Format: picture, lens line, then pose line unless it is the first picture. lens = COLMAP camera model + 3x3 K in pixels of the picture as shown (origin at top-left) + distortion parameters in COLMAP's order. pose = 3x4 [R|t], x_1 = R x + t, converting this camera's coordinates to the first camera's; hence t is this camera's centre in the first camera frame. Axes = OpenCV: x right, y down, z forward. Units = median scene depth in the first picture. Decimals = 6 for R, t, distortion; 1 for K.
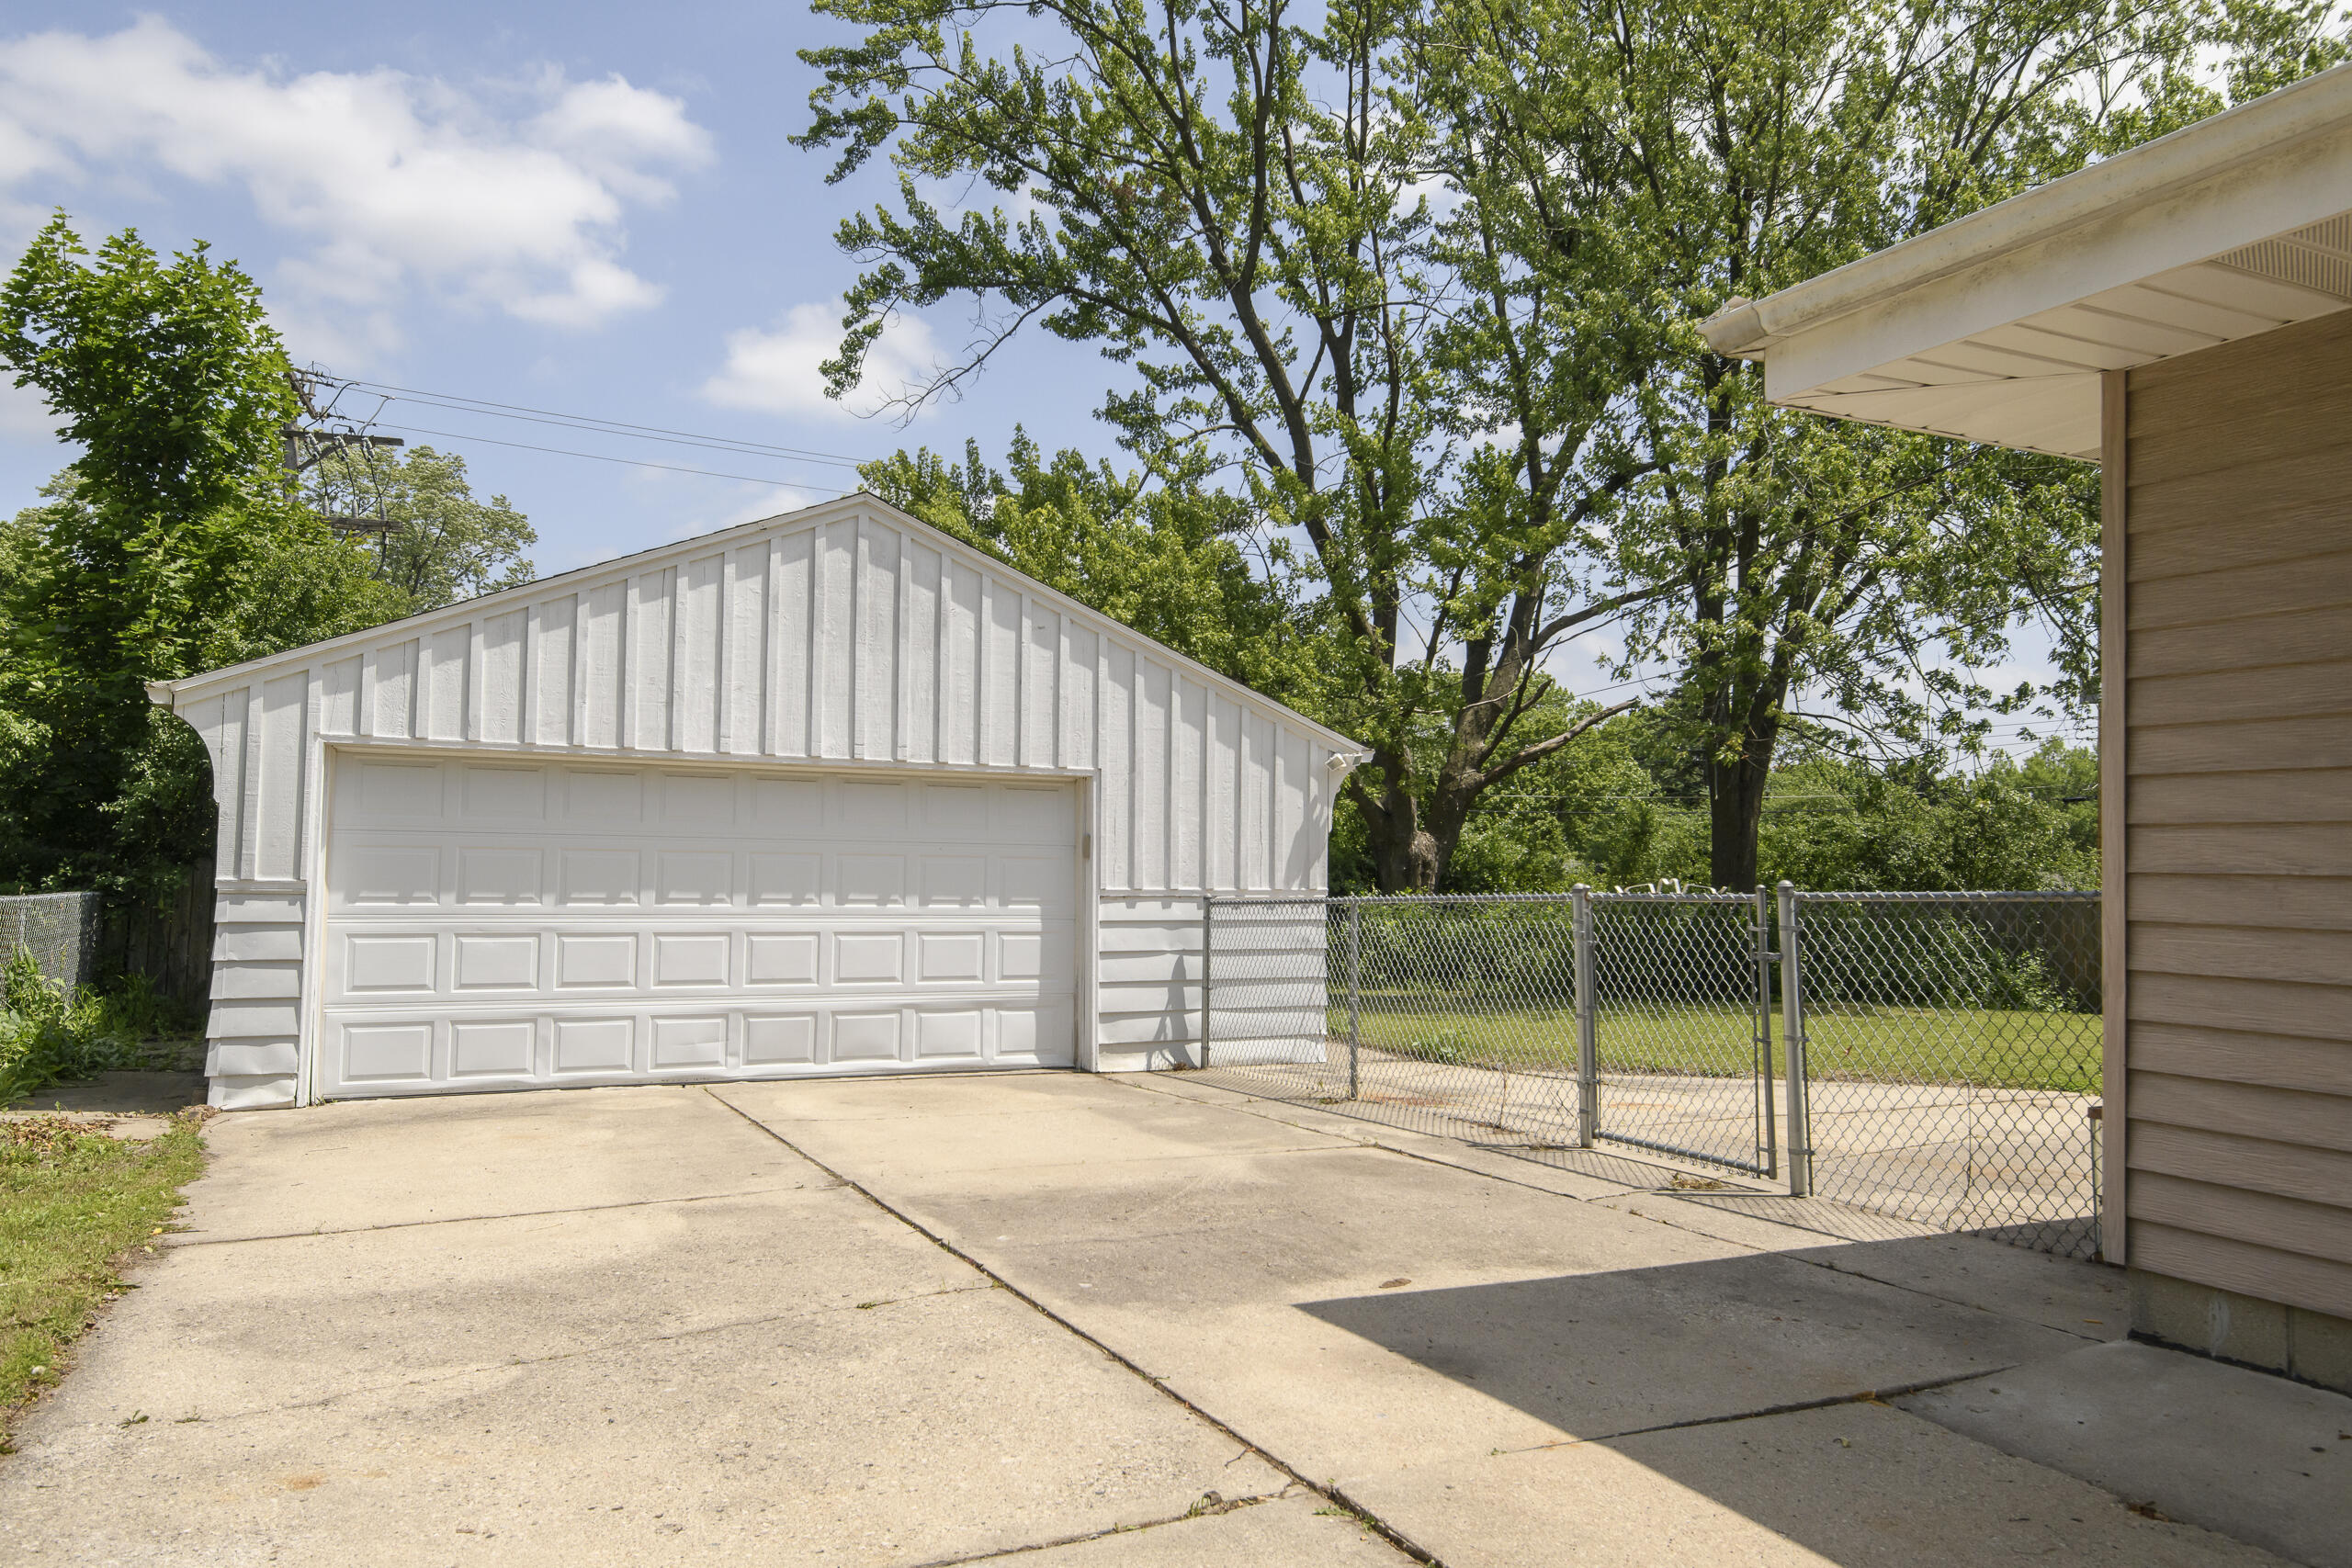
lens RADIAL K [[1649.1, 0, 1176.0], [0, 1649.1, 784.0], [0, 0, 1]] dist [0.010605, 0.000903]
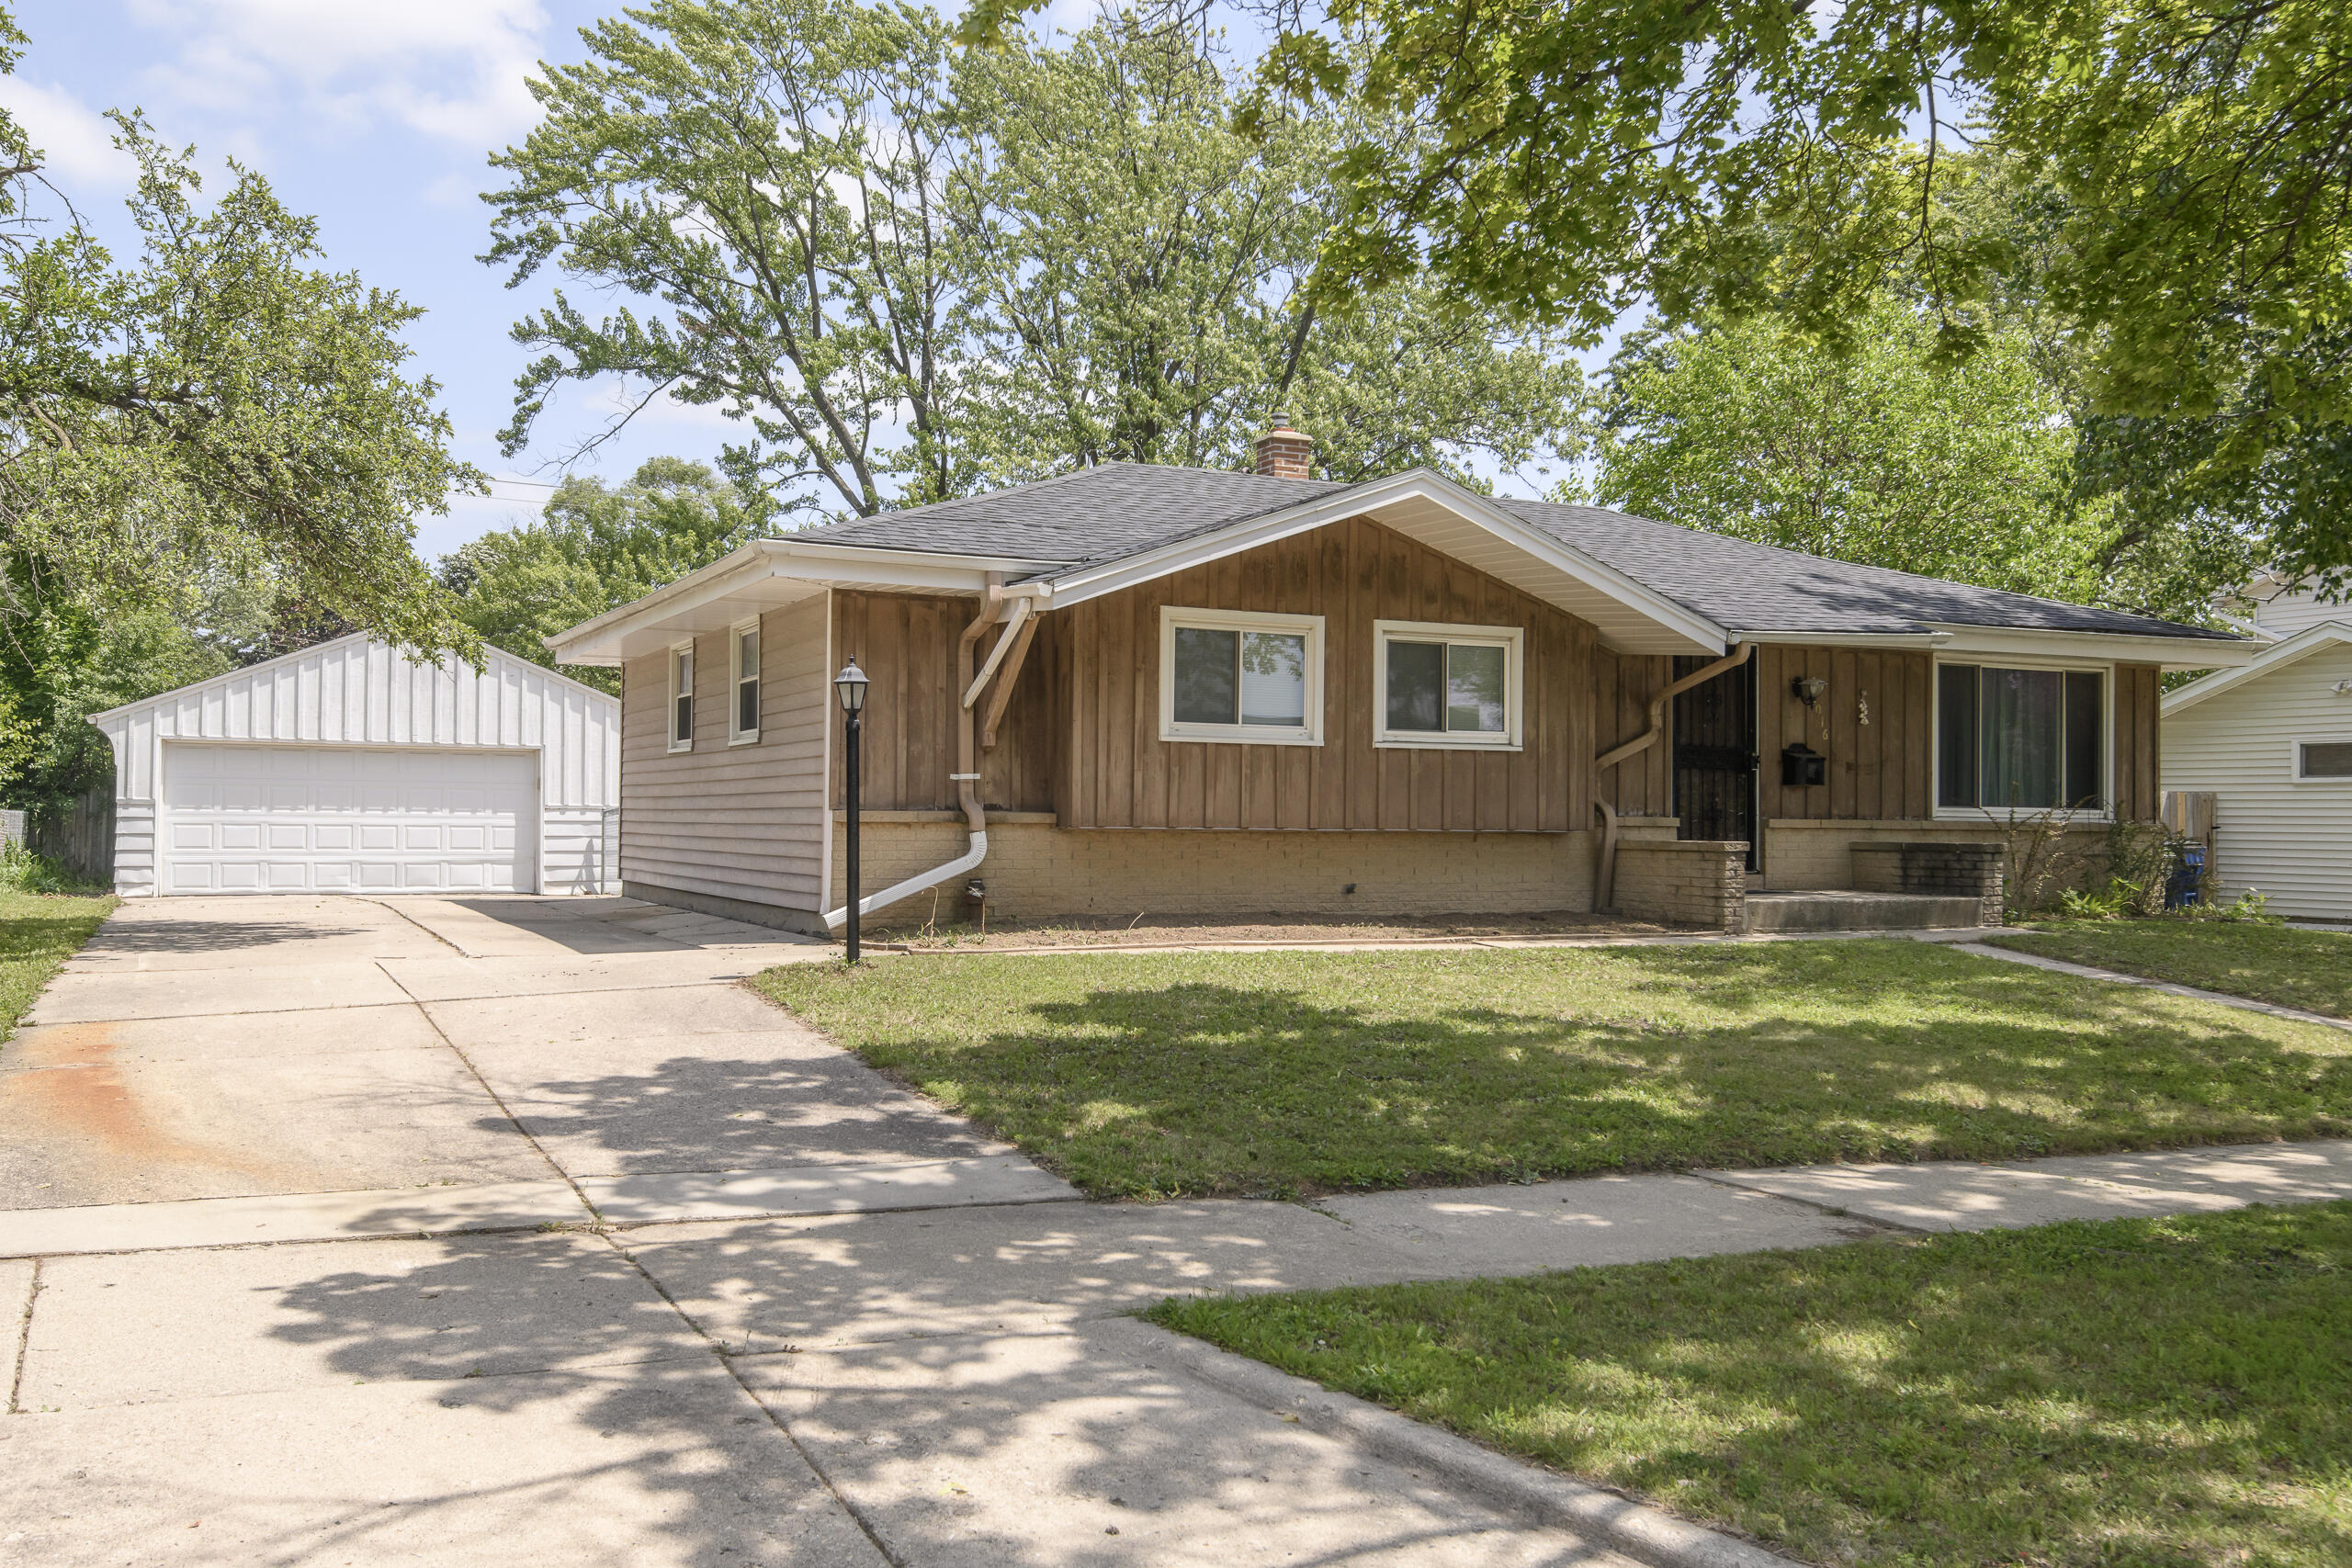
lens RADIAL K [[2076.0, 0, 1176.0], [0, 2076.0, 784.0], [0, 0, 1]] dist [0.010621, 0.003802]
pose [[0.999978, -0.004834, 0.004510, 0.329354], [0.004687, 0.999478, 0.031962, -0.018133], [-0.004663, -0.031940, 0.999479, -0.710209]]
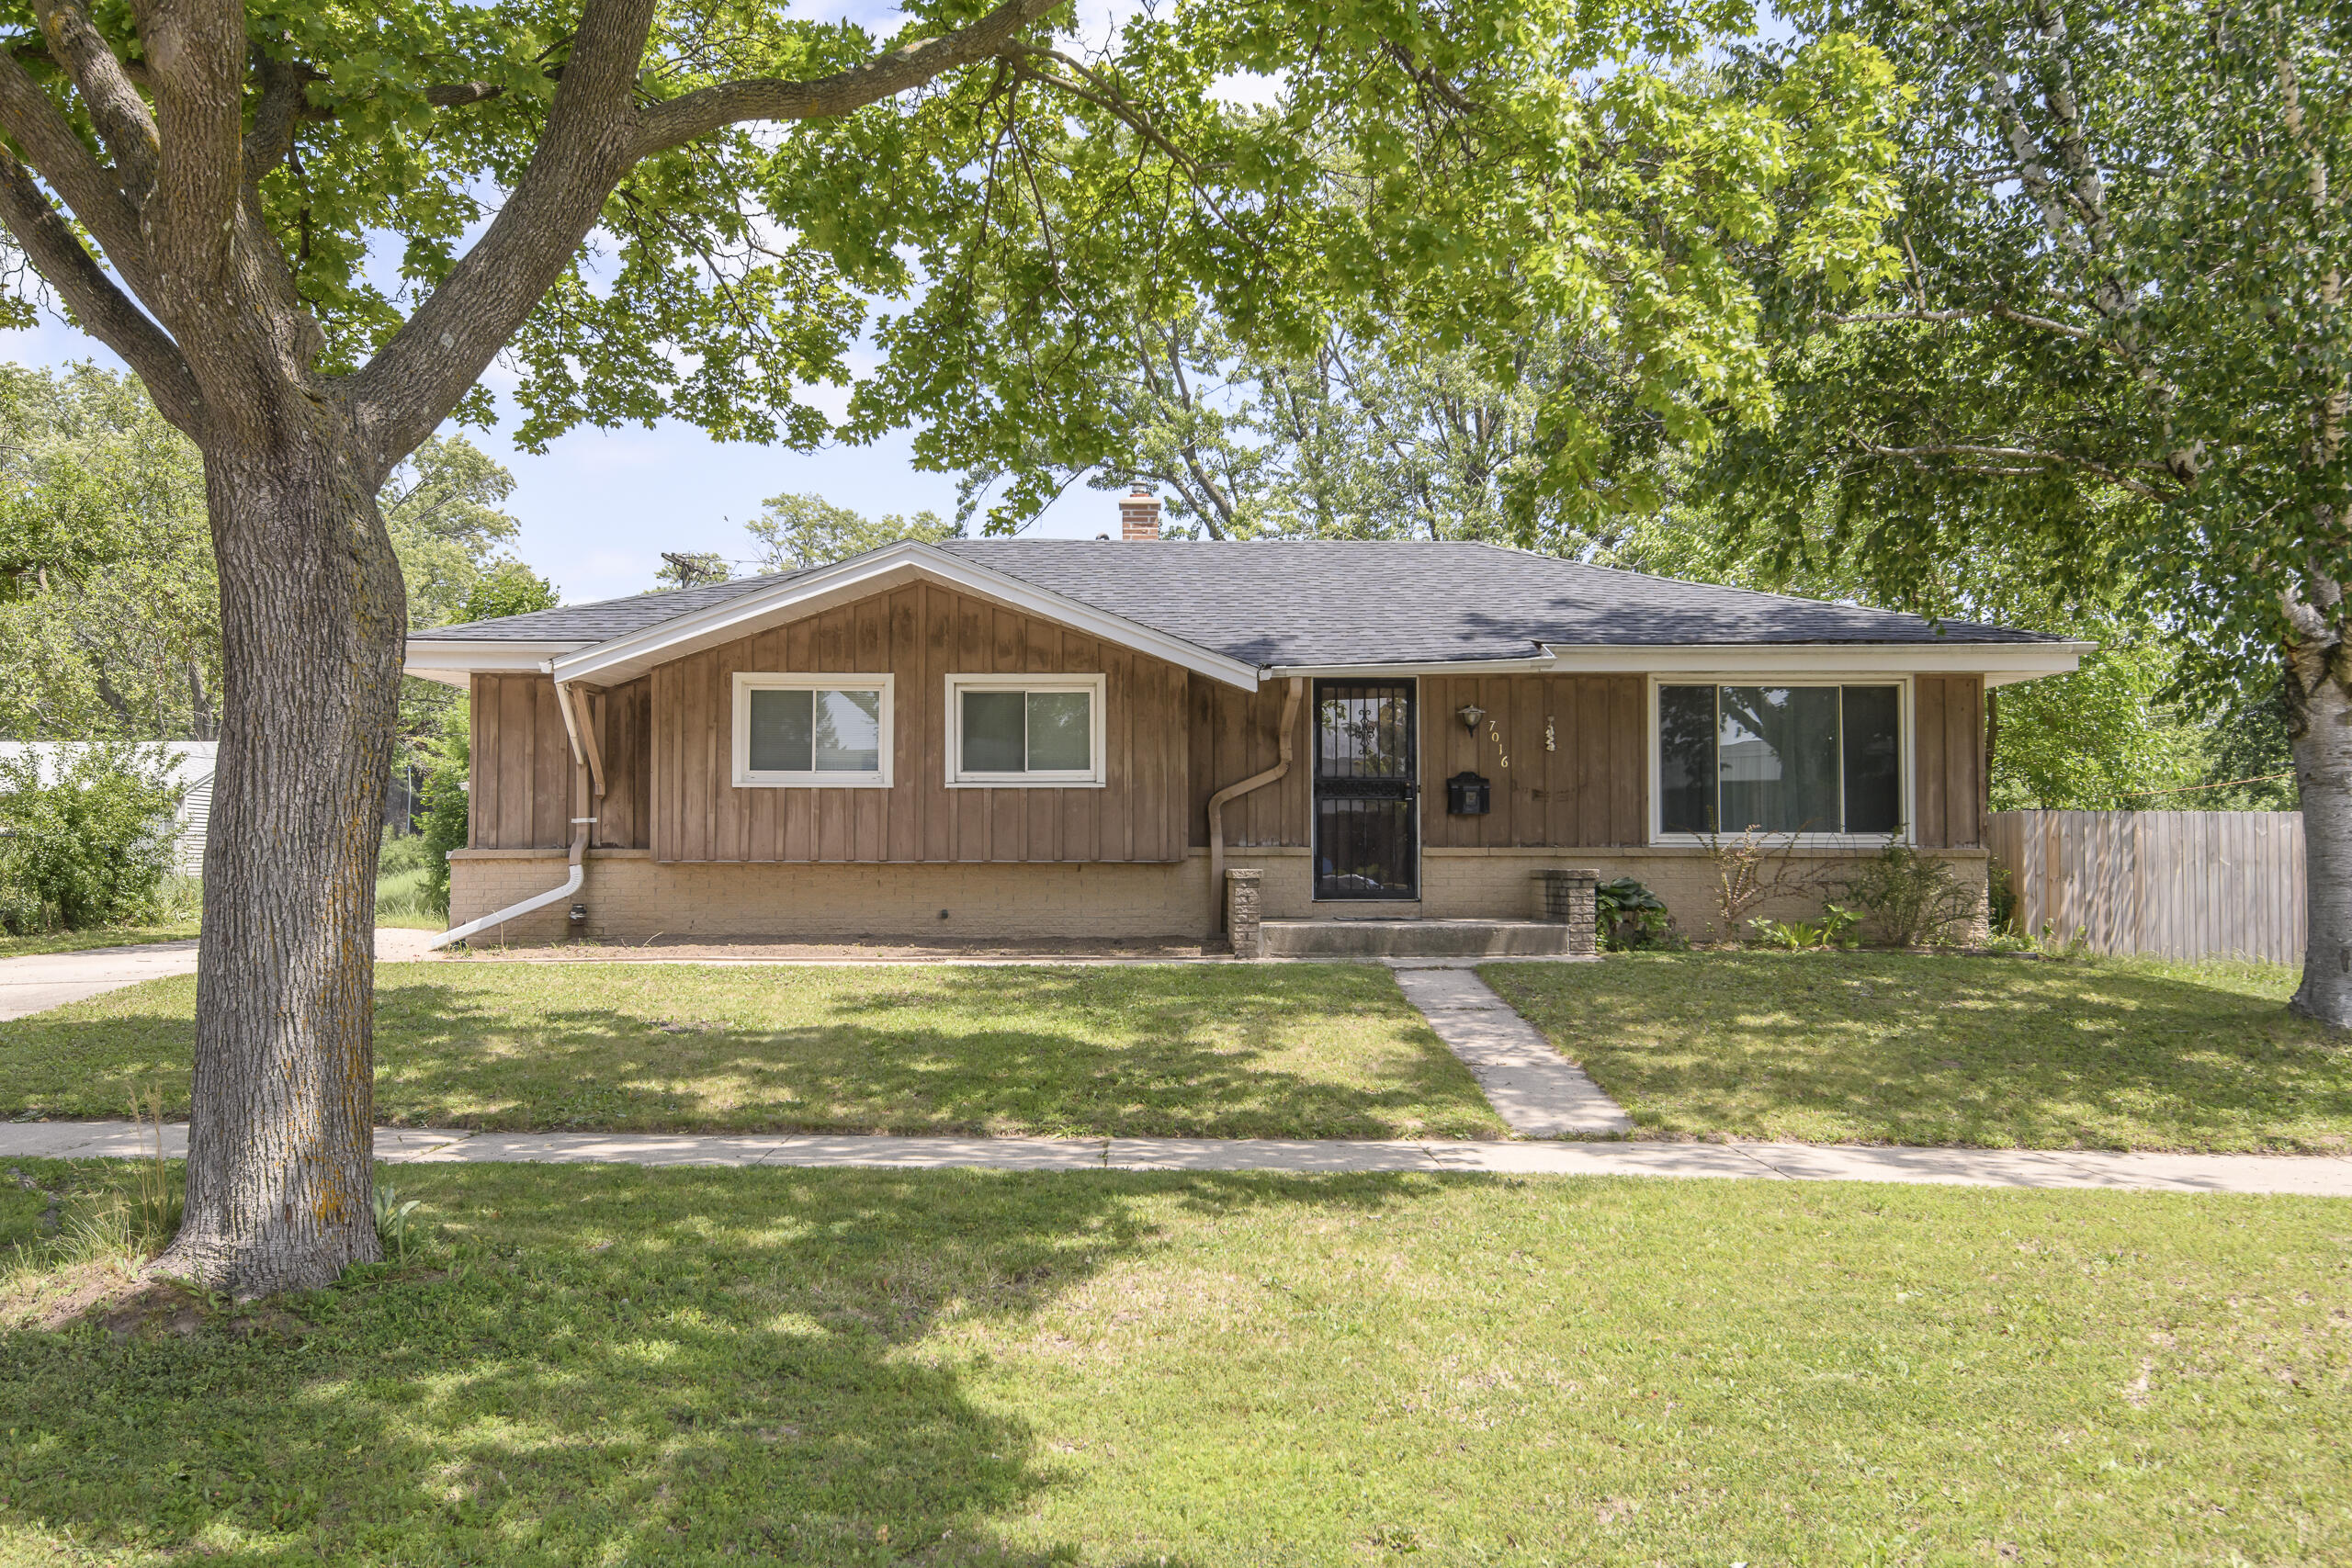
lens RADIAL K [[2000.5, 0, 1176.0], [0, 2000.5, 784.0], [0, 0, 1]] dist [0.005129, 0.000619]
pose [[0.912553, -0.029283, -0.407908, 0.762044], [0.033827, 0.999420, 0.003929, -0.009631], [0.407556, -0.017384, 0.913015, -0.667927]]
